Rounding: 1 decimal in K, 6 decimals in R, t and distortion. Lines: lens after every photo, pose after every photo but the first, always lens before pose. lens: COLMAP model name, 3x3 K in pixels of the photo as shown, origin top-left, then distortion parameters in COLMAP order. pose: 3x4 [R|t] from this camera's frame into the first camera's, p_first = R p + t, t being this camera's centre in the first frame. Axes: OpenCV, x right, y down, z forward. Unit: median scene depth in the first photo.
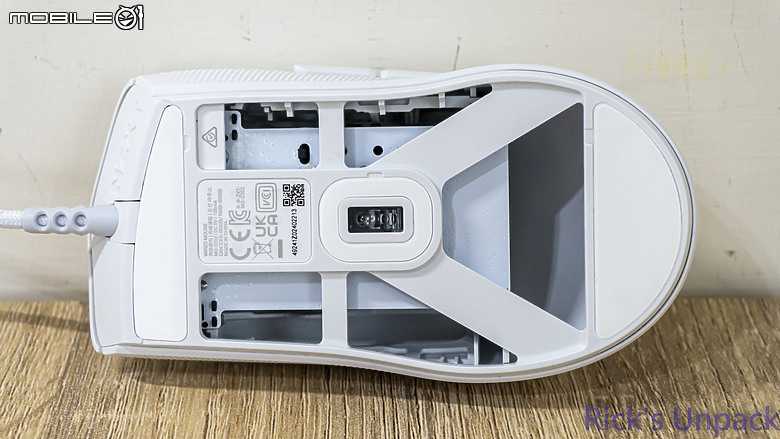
lens RADIAL K [[1687.1, 0, 395.3], [0, 1687.1, 217.2], [0, 0, 1]] dist [0.384134, 0.000000]
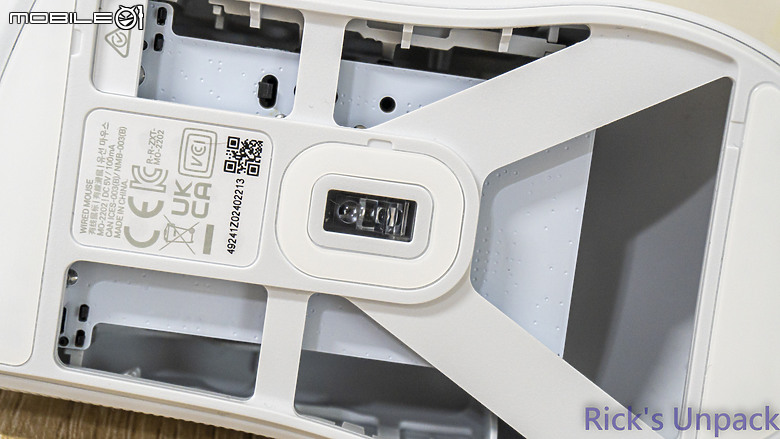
lens RADIAL K [[1687.1, 0, 390.7], [0, 1687.1, 222.2], [0, 0, 1]] dist [0.384134, 0.000000]
pose [[0.984665, 0.146875, 0.094144, -0.061529], [-0.150512, 0.988066, 0.032736, -0.017468], [-0.088213, -0.046404, 0.995020, 0.382292]]
